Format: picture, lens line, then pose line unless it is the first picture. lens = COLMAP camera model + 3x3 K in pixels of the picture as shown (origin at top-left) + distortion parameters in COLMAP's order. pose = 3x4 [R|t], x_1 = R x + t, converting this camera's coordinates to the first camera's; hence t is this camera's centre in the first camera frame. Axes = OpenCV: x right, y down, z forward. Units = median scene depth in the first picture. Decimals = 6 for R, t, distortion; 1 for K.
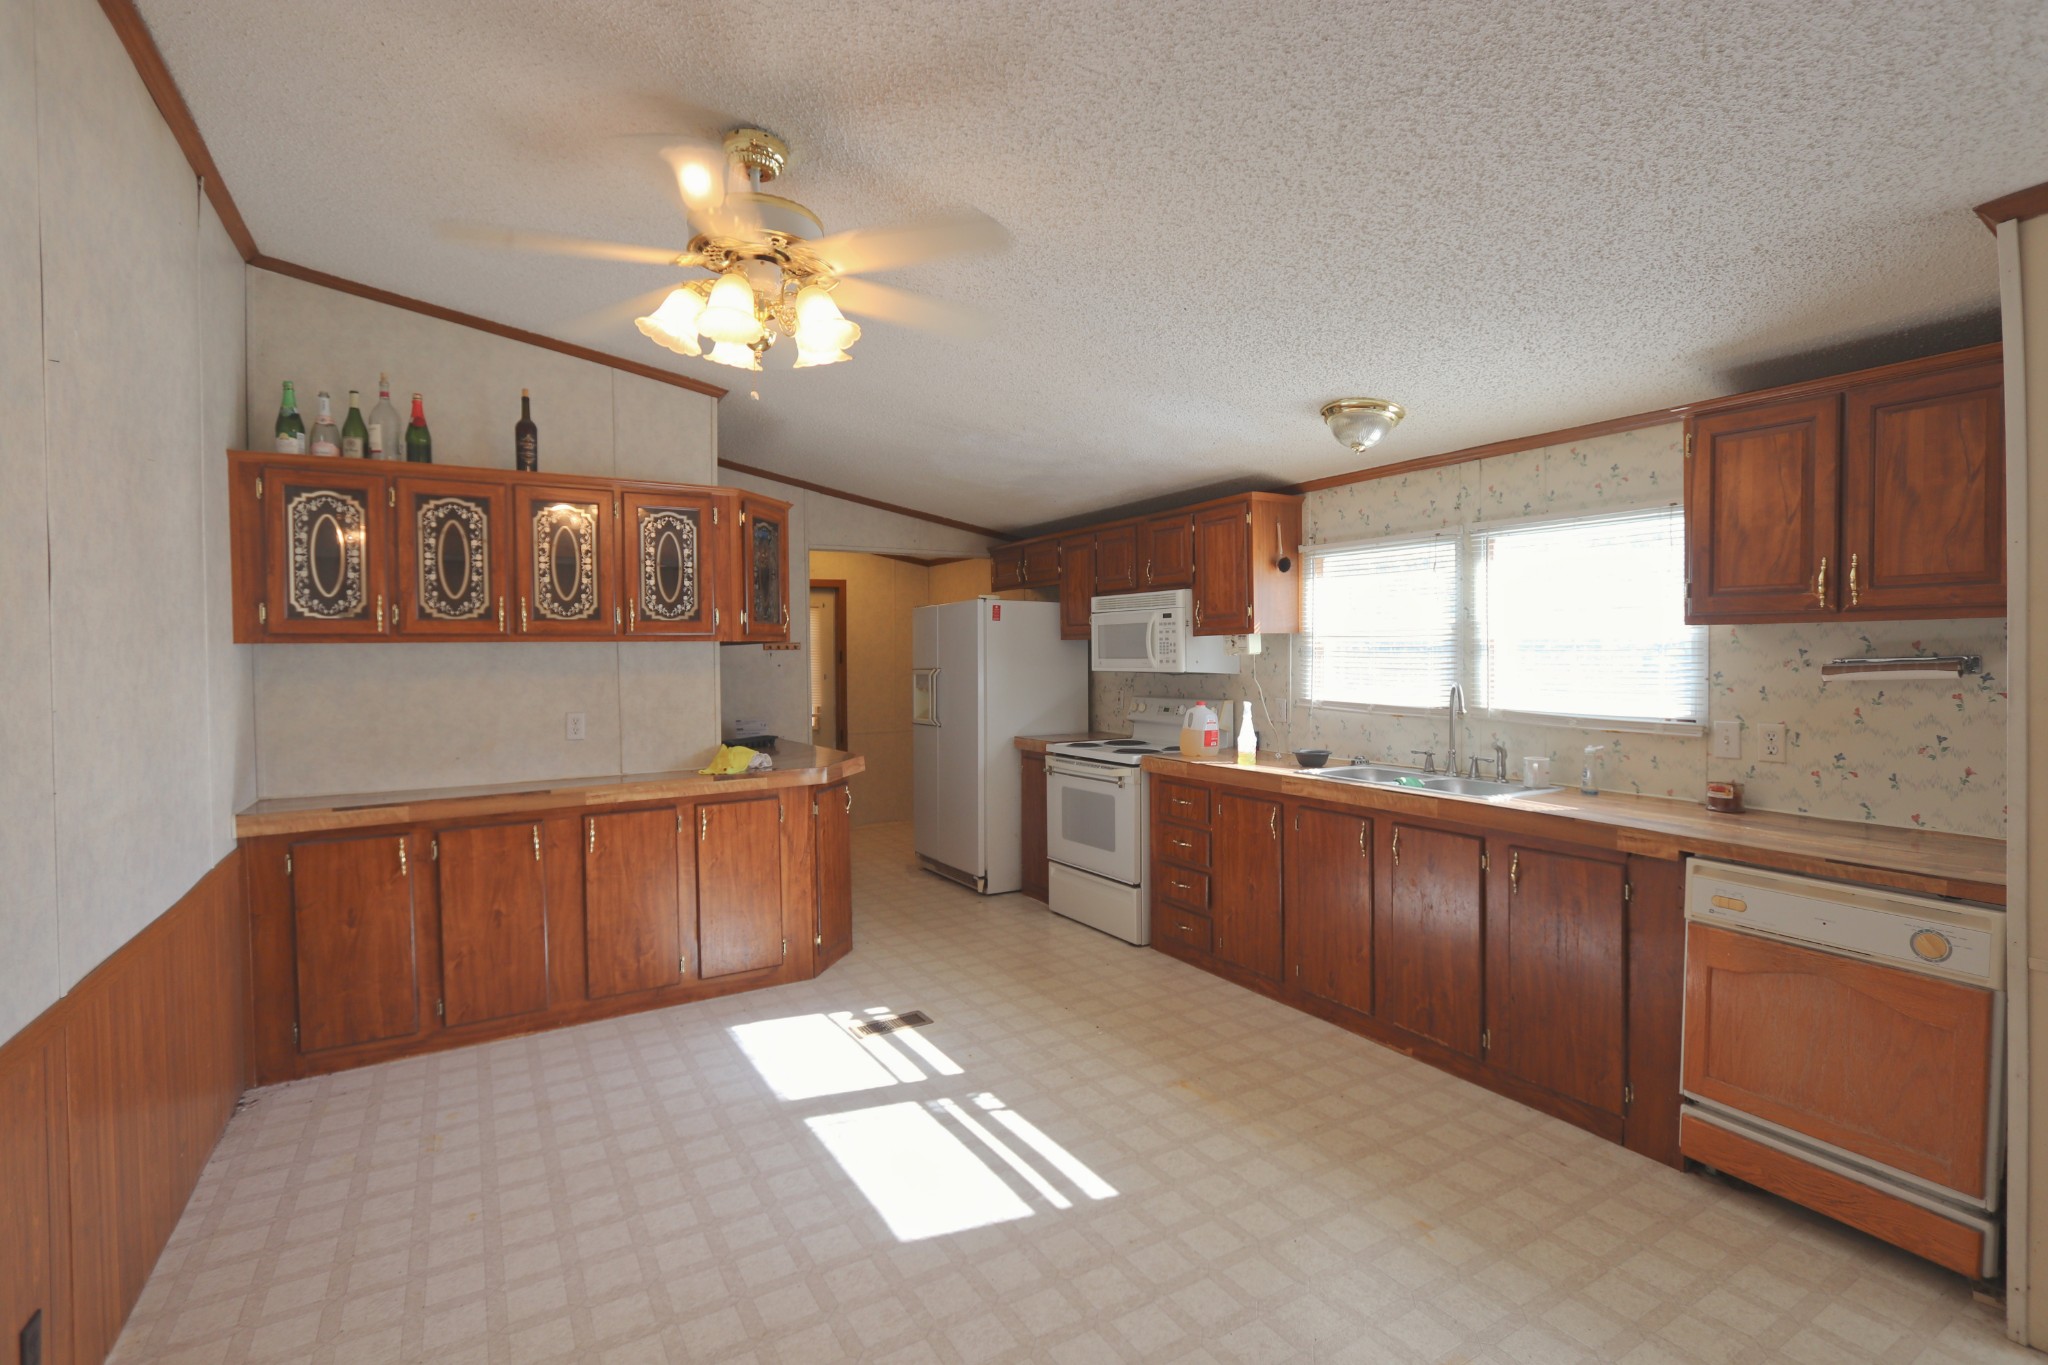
lens RADIAL K [[966.5, 0, 1031.2], [0, 966.5, 679.0], [0, 0, 1]] dist [-0.022389, 0.000594]
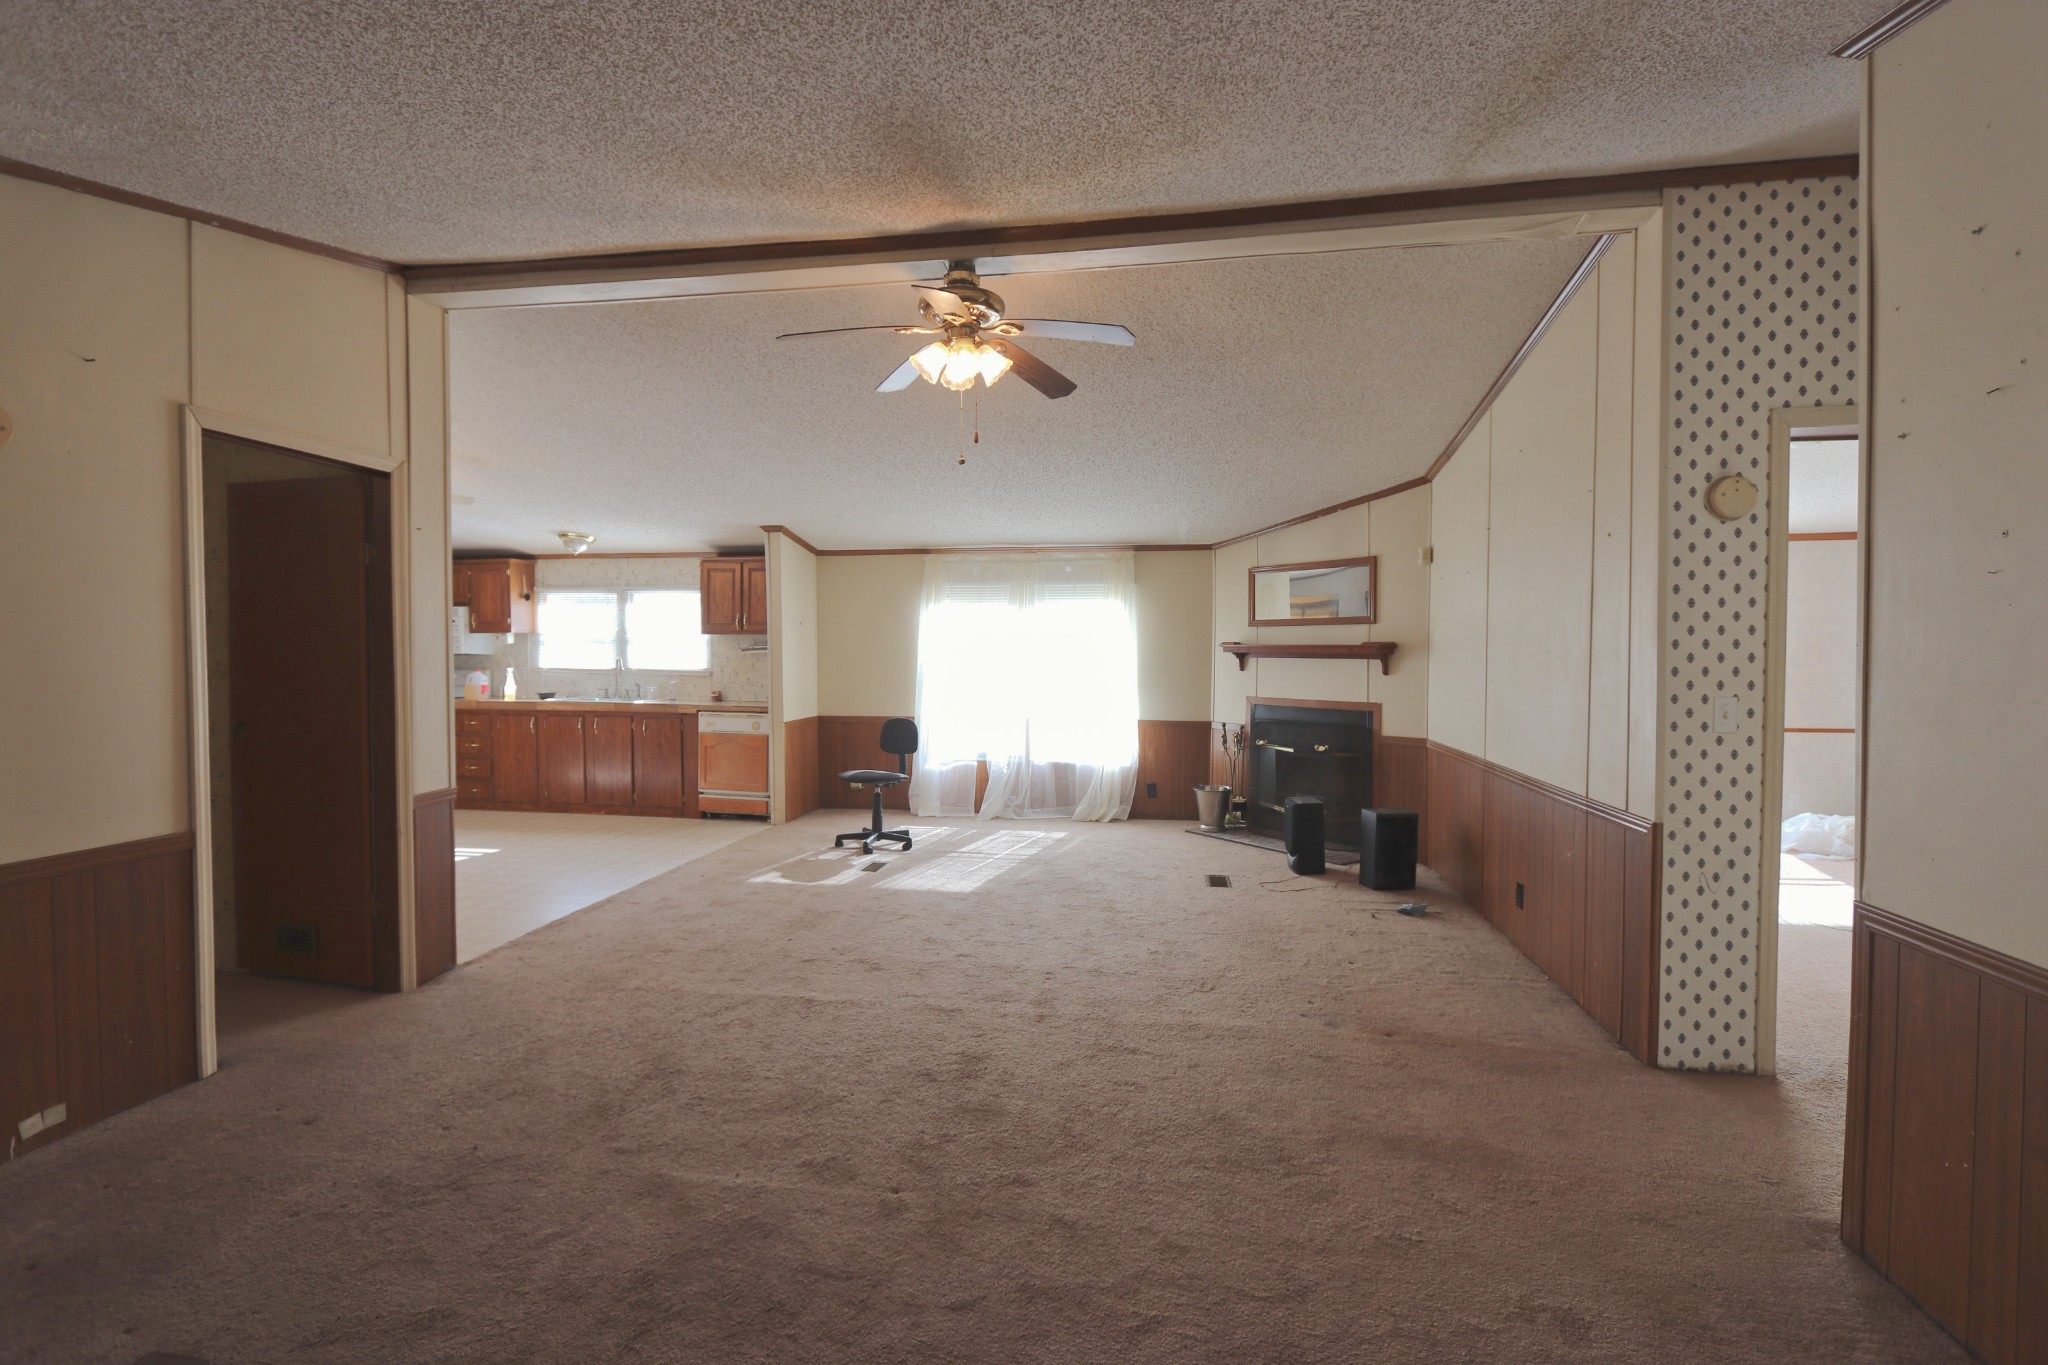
lens RADIAL K [[966.5, 0, 1029.7], [0, 966.5, 680.1], [0, 0, 1]] dist [-0.022389, 0.000594]
pose [[0.665718, -0.012241, 0.746103, -0.580149], [0.010192, 0.999921, 0.007312, 0.049617], [-0.746134, 0.002737, 0.665790, -1.180420]]
